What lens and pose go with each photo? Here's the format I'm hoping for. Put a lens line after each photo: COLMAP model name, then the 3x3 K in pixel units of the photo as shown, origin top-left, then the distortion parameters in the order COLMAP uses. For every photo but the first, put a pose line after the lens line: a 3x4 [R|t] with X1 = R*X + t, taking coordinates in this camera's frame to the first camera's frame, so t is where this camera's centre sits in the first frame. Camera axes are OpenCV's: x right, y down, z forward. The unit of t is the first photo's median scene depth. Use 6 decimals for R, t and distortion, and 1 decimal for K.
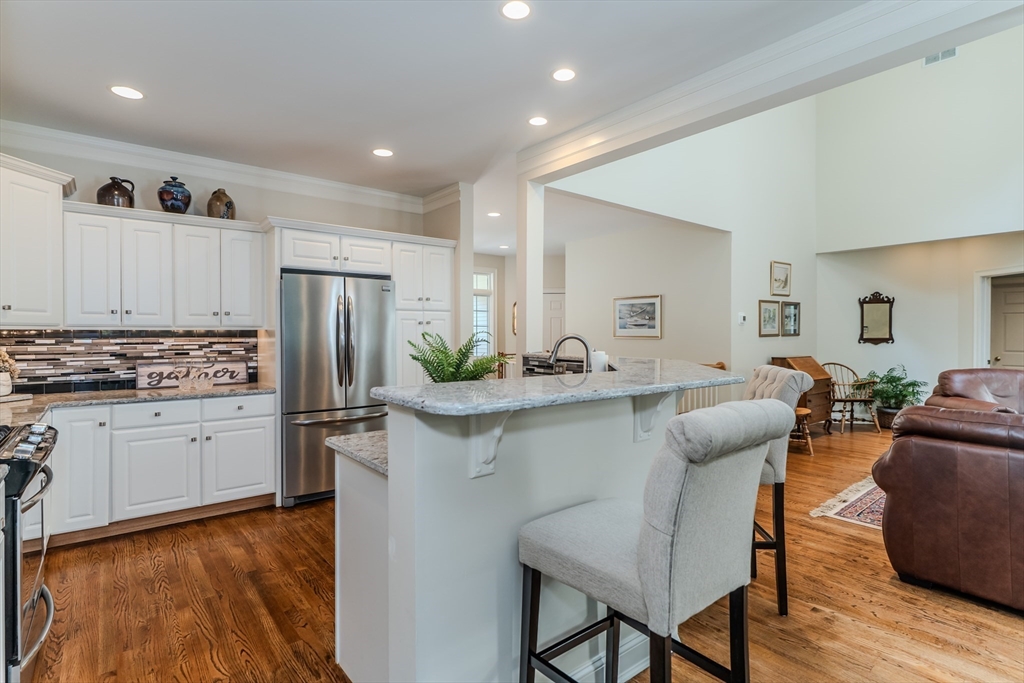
lens RADIAL K [[504.0, 0, 505.4], [0, 504.0, 336.7], [0, 0, 1]] dist [0.000174, 0.000839]
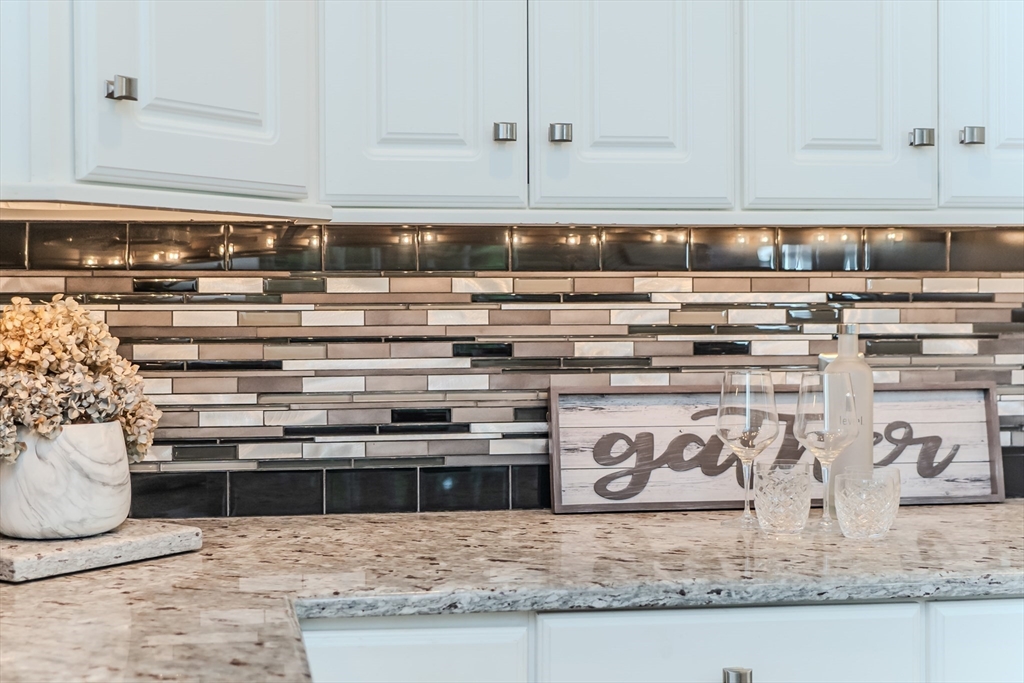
lens RADIAL K [[1523.6, 0, 512.0], [0, 1523.6, 341.5], [0, 0, 1]] dist [-0.005578, -0.005103]
pose [[0.878451, 0.010787, -0.477710, -0.436209], [-0.001418, 0.999800, 0.019968, 0.019229], [0.477830, -0.016864, 0.878291, 0.422309]]
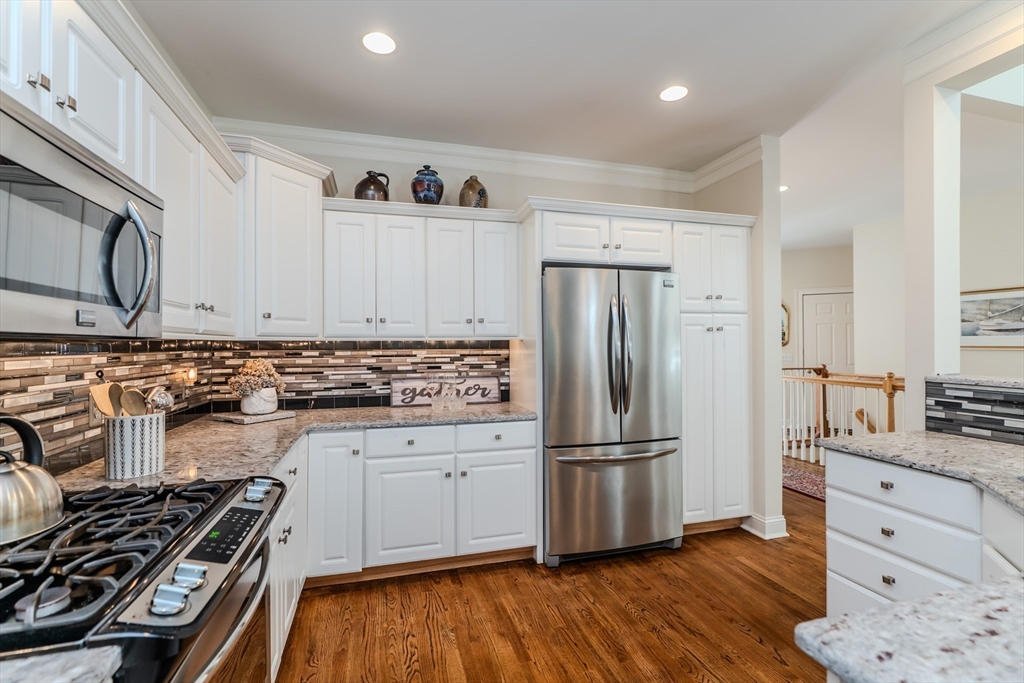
lens RADIAL K [[466.3, 0, 512.0], [0, 466.3, 341.5], [0, 0, 1]] dist [0.000758, -0.000005]
pose [[0.924918, -0.006038, -0.380119, -0.213648], [0.001518, 0.999925, -0.012188, -0.001716], [0.380164, 0.010696, 0.924857, 0.309031]]
